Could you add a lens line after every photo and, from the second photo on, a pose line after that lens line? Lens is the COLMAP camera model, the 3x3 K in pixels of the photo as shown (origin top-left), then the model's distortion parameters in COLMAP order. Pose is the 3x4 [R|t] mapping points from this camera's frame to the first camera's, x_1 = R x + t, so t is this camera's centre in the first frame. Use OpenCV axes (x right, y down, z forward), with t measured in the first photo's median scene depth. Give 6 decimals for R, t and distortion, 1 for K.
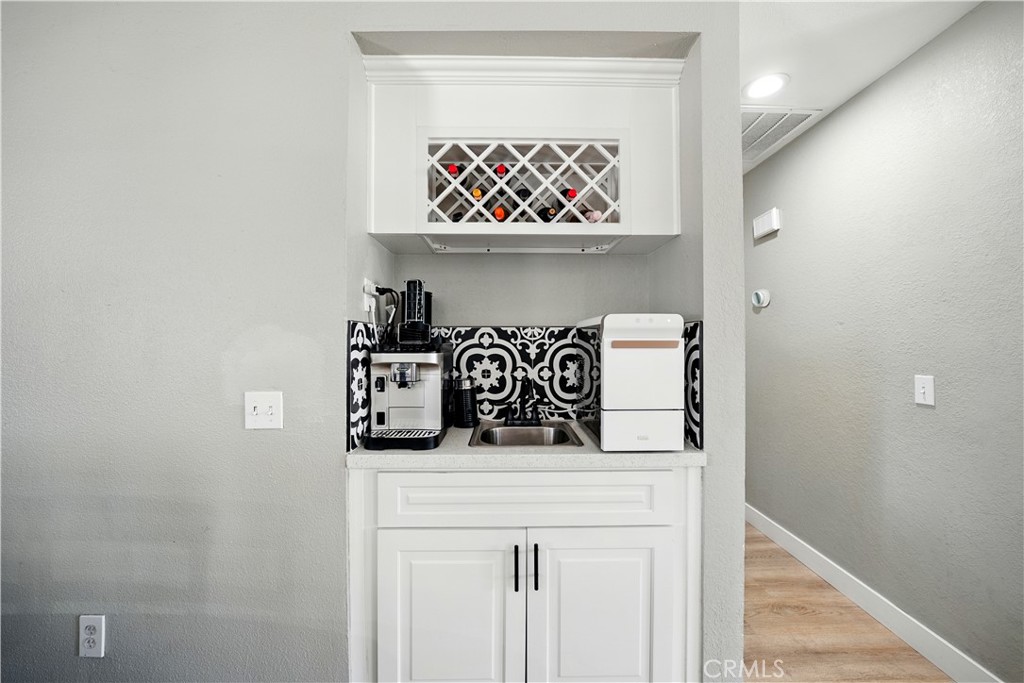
lens RADIAL K [[382.7, 0, 512.6], [0, 382.7, 342.2], [0, 0, 1]] dist [-0.017560, 0.003733]
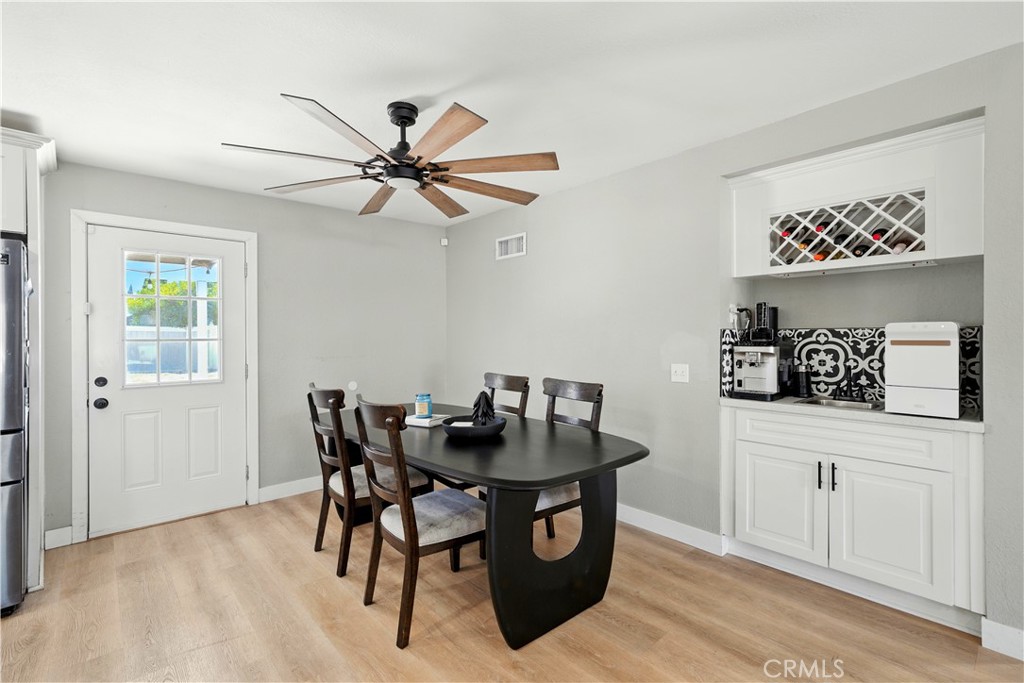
lens RADIAL K [[470.4, 0, 514.0], [0, 470.4, 338.1], [0, 0, 1]] dist [-0.007407, 0.004624]
pose [[0.663533, 0.000805, -0.748147, 0.558302], [0.003342, 0.999986, 0.004039, -0.020955], [0.748140, -0.005181, 0.663521, -1.161306]]
